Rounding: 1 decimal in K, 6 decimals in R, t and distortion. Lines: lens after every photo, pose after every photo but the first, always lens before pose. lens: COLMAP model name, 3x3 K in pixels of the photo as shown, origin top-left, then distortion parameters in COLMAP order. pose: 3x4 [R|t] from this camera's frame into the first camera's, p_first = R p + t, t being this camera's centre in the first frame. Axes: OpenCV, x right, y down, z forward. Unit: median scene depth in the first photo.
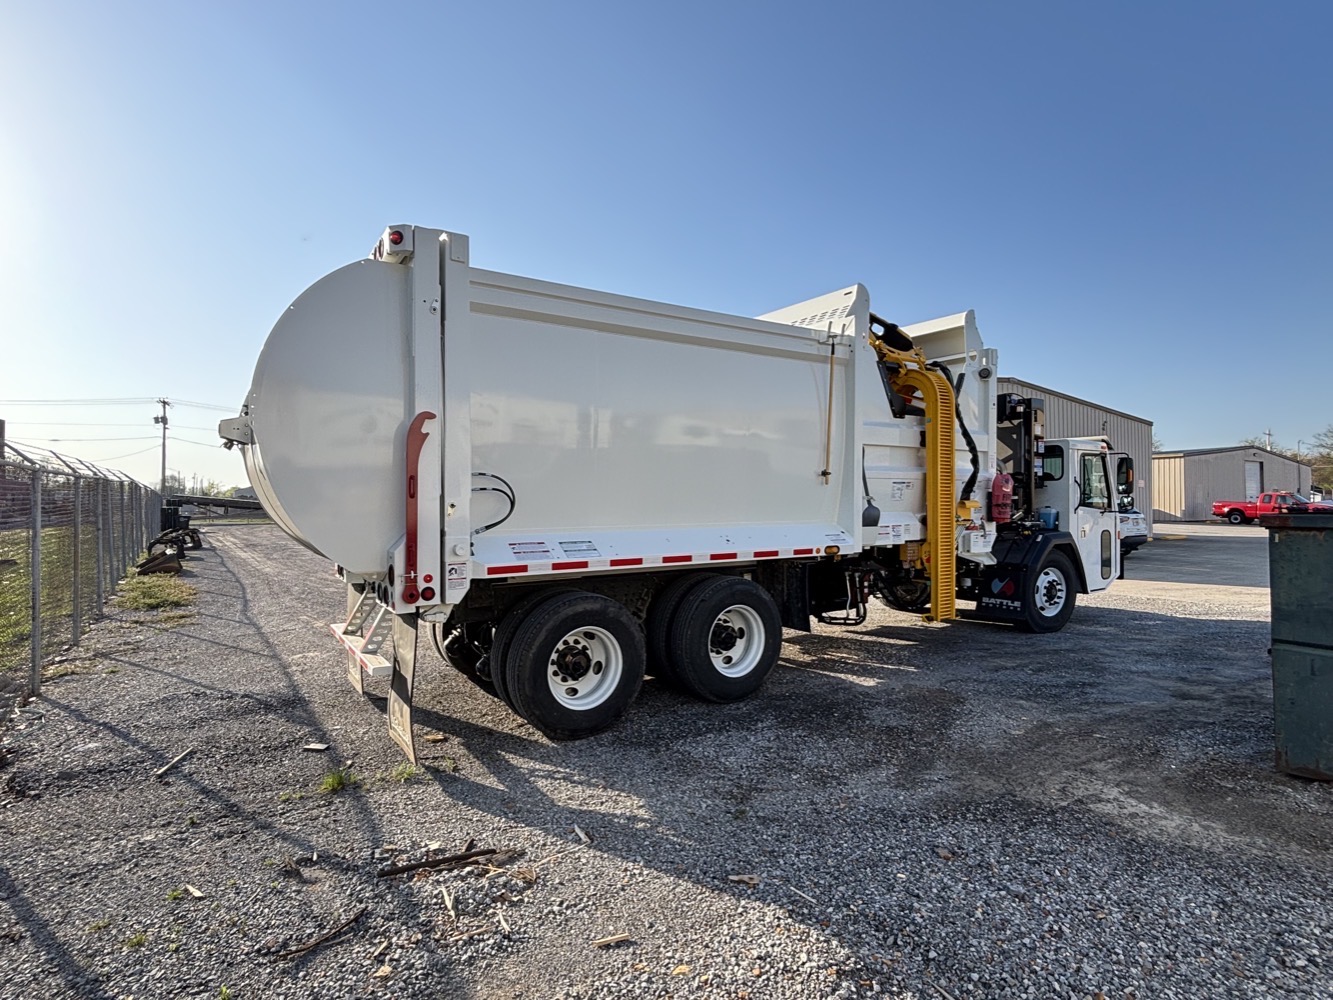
lens RADIAL K [[666.7, 0, 666.5], [0, 666.7, 500.0], [0, 0, 1]] dist [-0.000743, -0.013979]
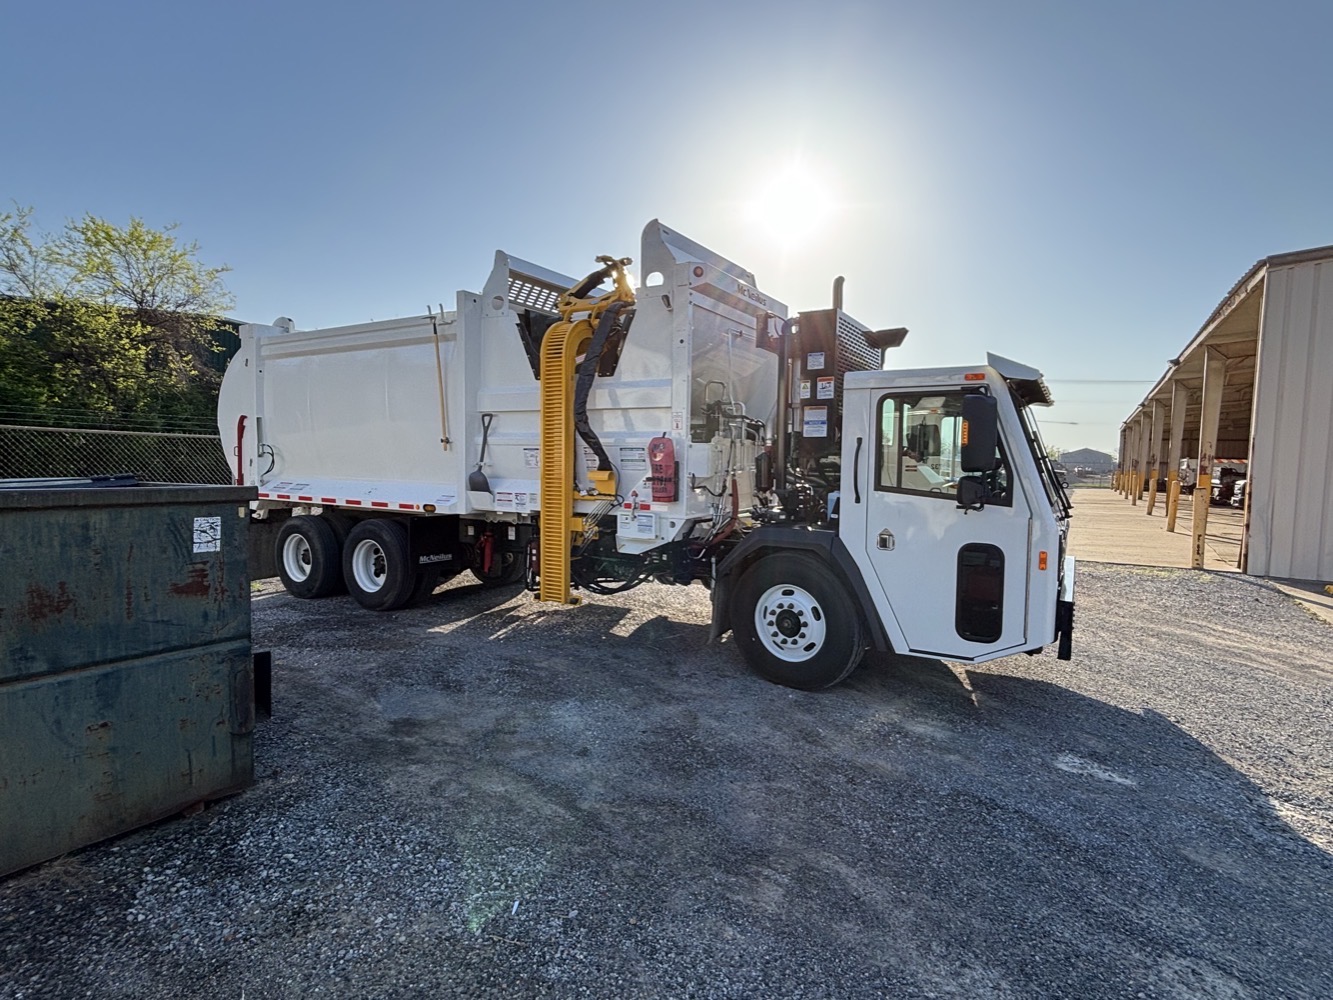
lens RADIAL K [[671.6, 0, 666.5], [0, 671.6, 500.0], [0, 0, 1]] dist [0.030485, -0.001025]
pose [[0.460047, 0.065742, -0.885458, 1.088375], [-0.019850, 0.997767, 0.063767, -0.016058], [0.887673, -0.011760, 0.460325, 0.614189]]
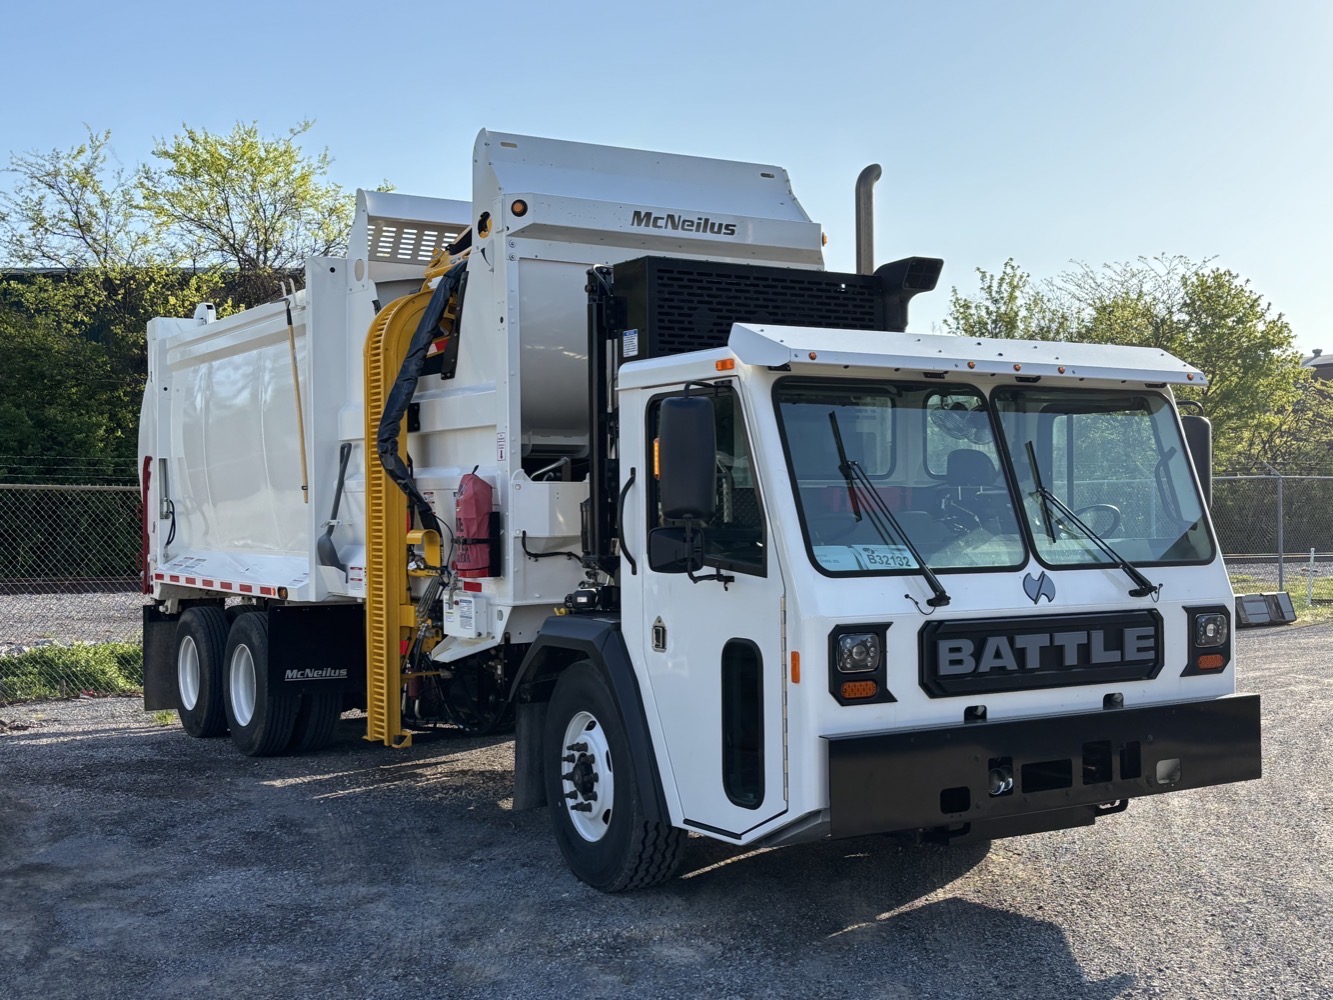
lens RADIAL K [[1595.8, 0, 666.5], [0, 1595.8, 500.0], [0, 0, 1]] dist [0.115697, -0.006468]
pose [[0.000124, -0.000861, -1.000000, 1.502280], [0.003333, 0.999994, -0.000861, -0.018147], [0.999994, -0.003333, 0.000127, 1.056589]]
